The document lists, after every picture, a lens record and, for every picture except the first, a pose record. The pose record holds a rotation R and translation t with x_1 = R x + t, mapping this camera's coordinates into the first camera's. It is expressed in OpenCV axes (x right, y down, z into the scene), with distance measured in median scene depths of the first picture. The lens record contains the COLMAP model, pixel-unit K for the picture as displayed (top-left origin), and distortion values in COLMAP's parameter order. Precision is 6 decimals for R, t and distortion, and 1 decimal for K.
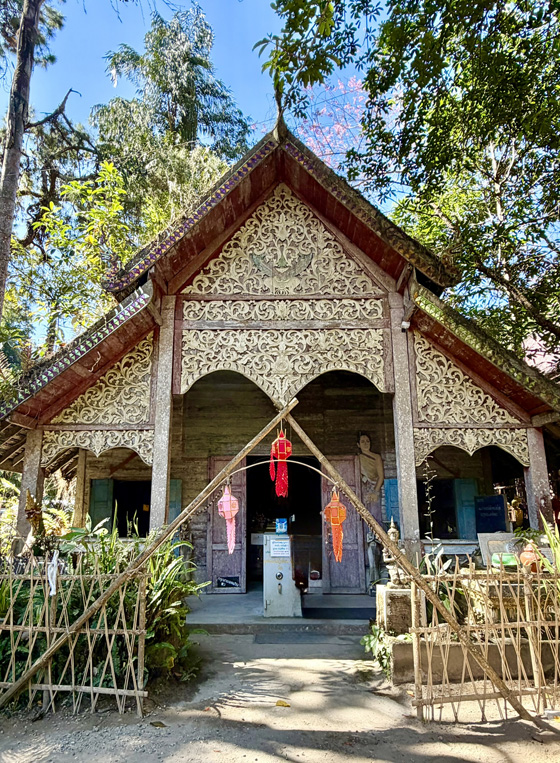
lens RADIAL K [[502.9, 0, 279.3], [0, 502.9, 382.6], [0, 0, 1]] dist [0.002323, 0.000554]
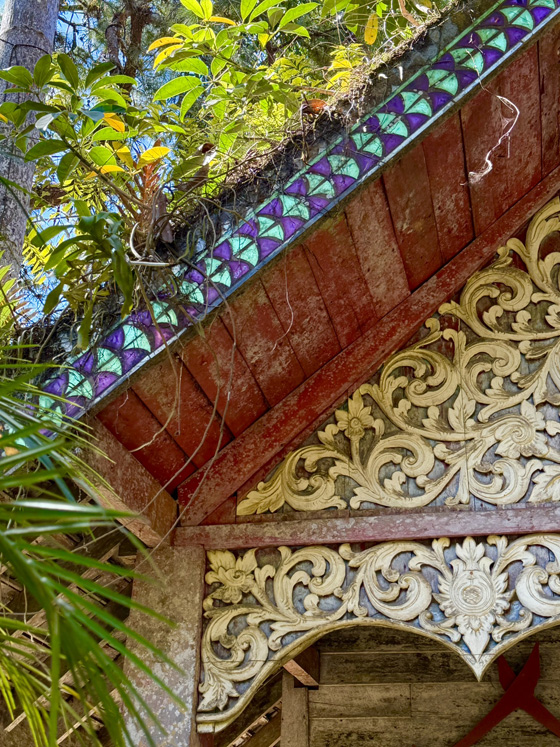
lens RADIAL K [[972.9, 0, 280.4], [0, 972.9, 372.8], [0, 0, 1]] dist [0.044992, 0.000000]
pose [[0.976965, -0.082089, -0.196981, -0.348880], [0.029192, 0.965786, -0.257691, 0.130019], [0.211395, 0.246005, 0.945935, 0.592936]]
